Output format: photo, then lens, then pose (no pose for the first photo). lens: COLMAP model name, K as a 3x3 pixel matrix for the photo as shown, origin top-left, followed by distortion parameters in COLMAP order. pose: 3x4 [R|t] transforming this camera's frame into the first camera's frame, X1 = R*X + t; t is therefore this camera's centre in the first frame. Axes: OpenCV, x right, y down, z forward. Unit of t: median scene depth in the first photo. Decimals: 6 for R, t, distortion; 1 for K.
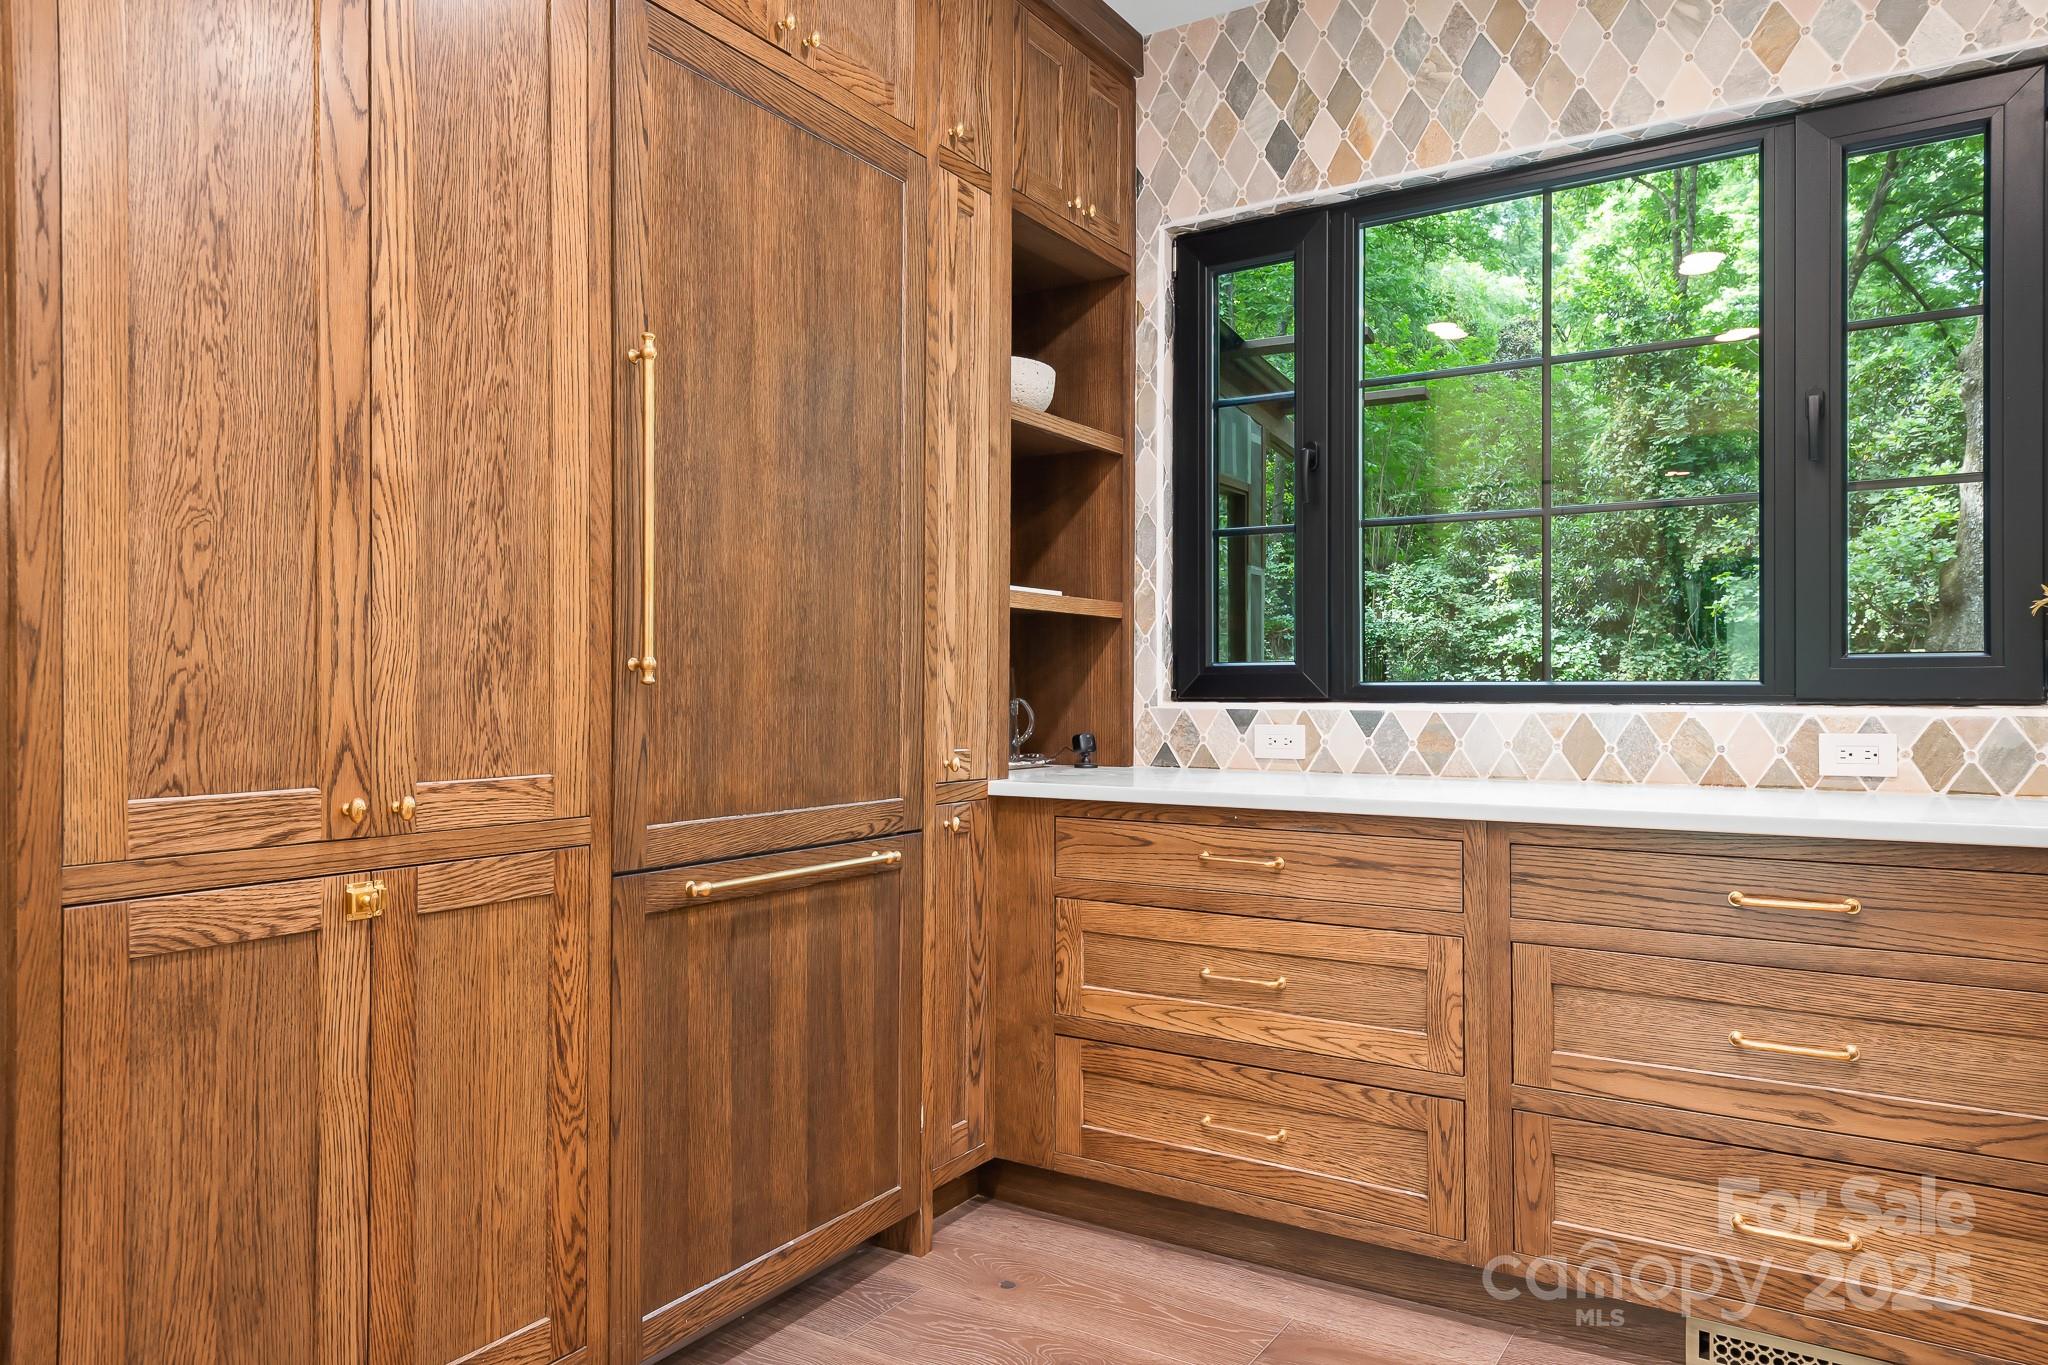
lens RADIAL K [[1345.6, 0, 1024.0], [0, 1345.6, 682.5], [0, 0, 1]] dist [0.018726, -0.002345]
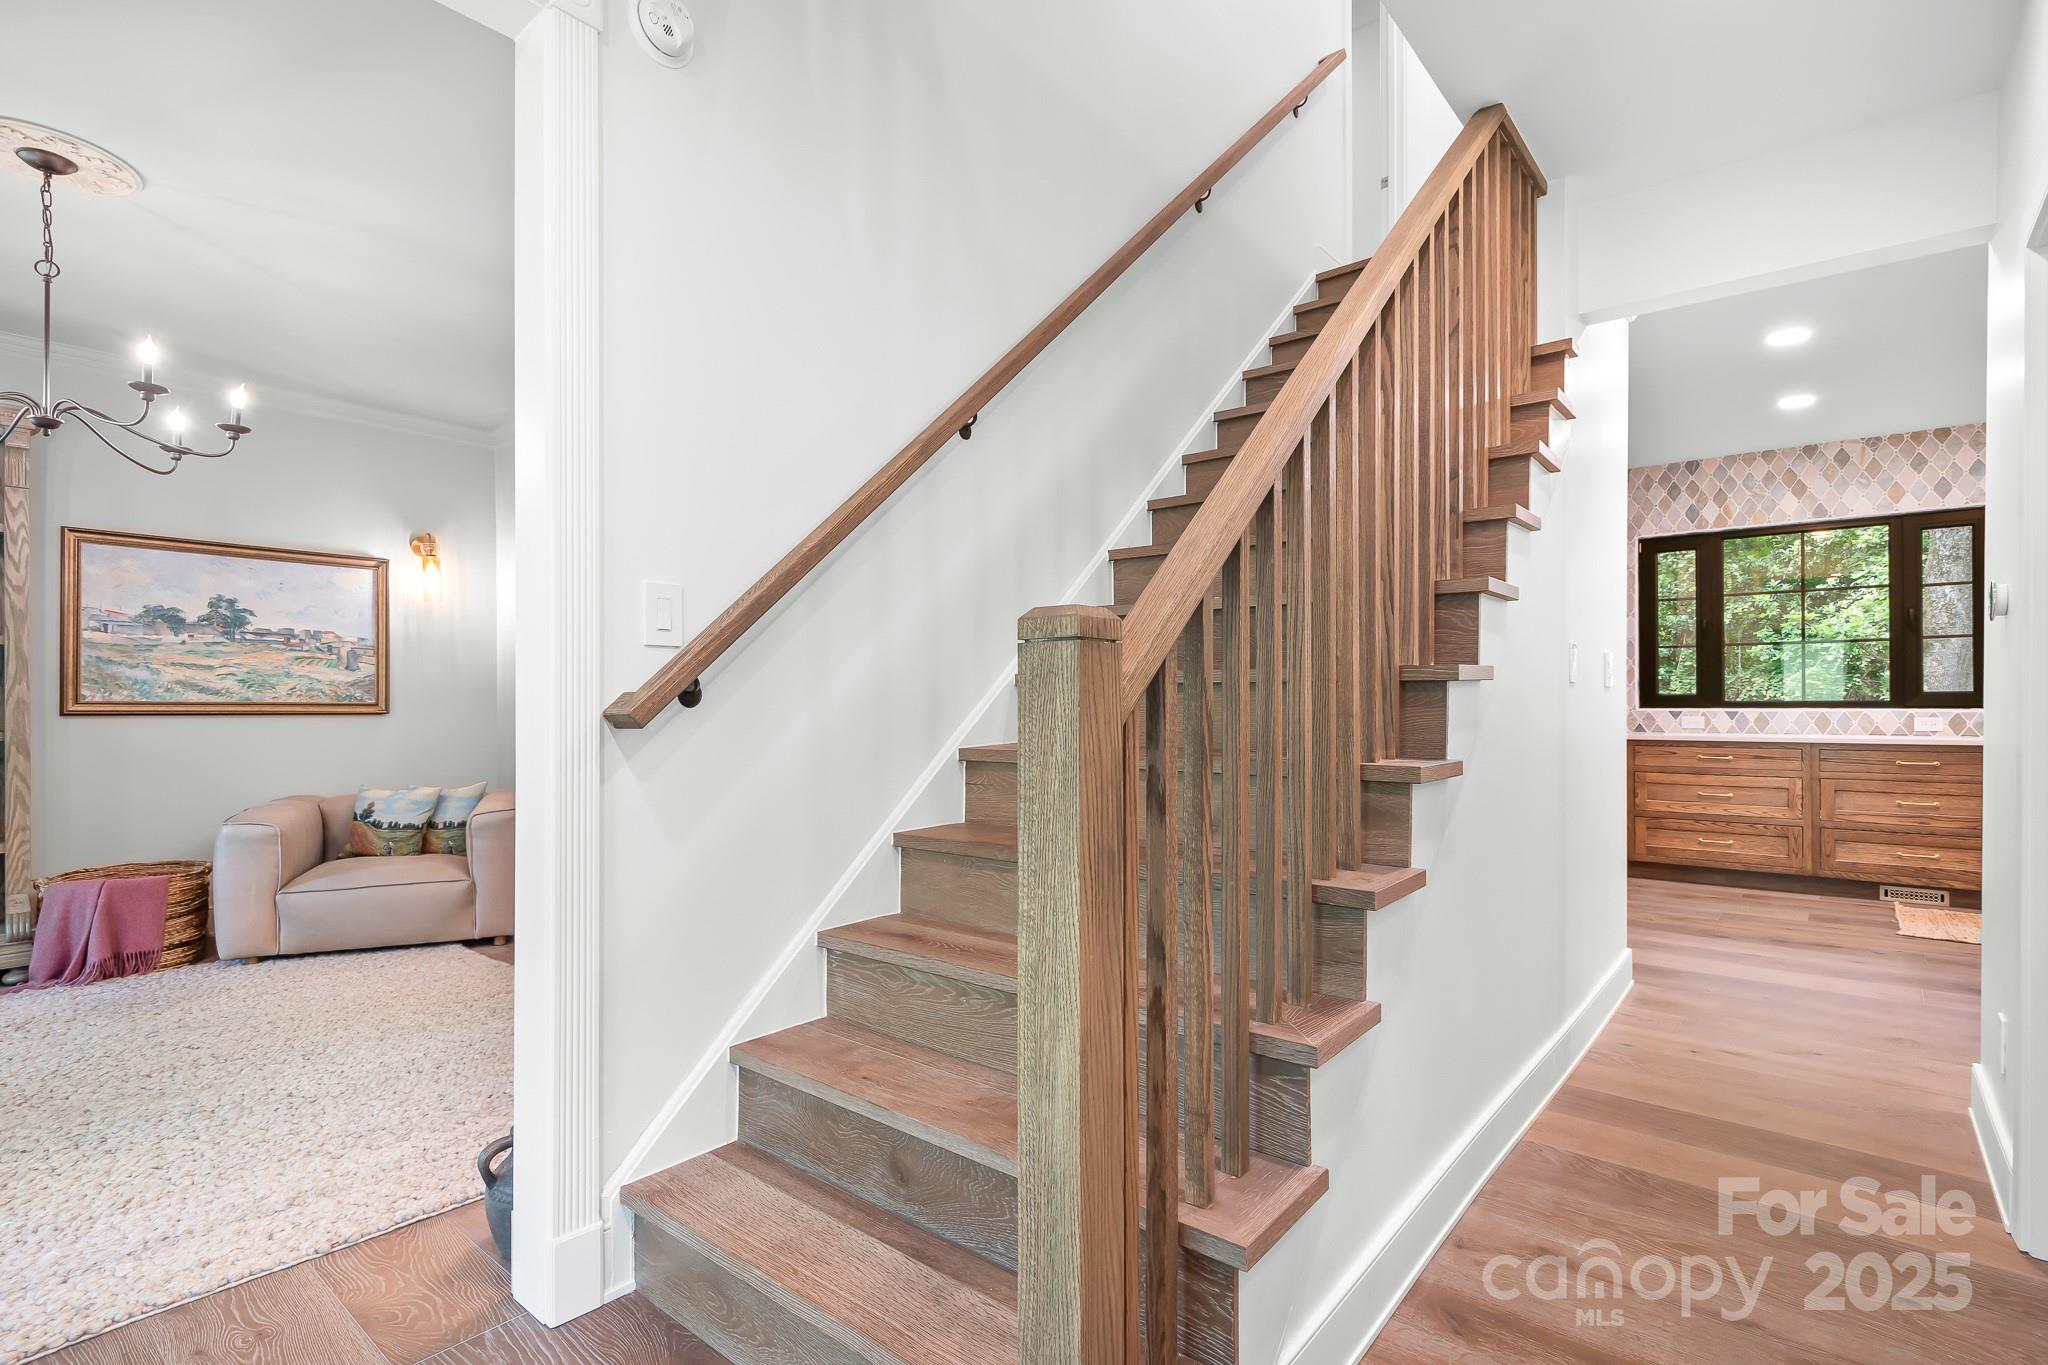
lens RADIAL K [[961.5, 0, 1026.1], [0, 961.5, 700.5], [0, 0, 1]] dist [-0.000626, -0.000118]
pose [[0.990728, -0.004652, -0.135782, -1.148857], [0.004963, 0.999986, 0.001946, -0.015925], [0.135771, -0.002601, 0.990737, -1.482415]]
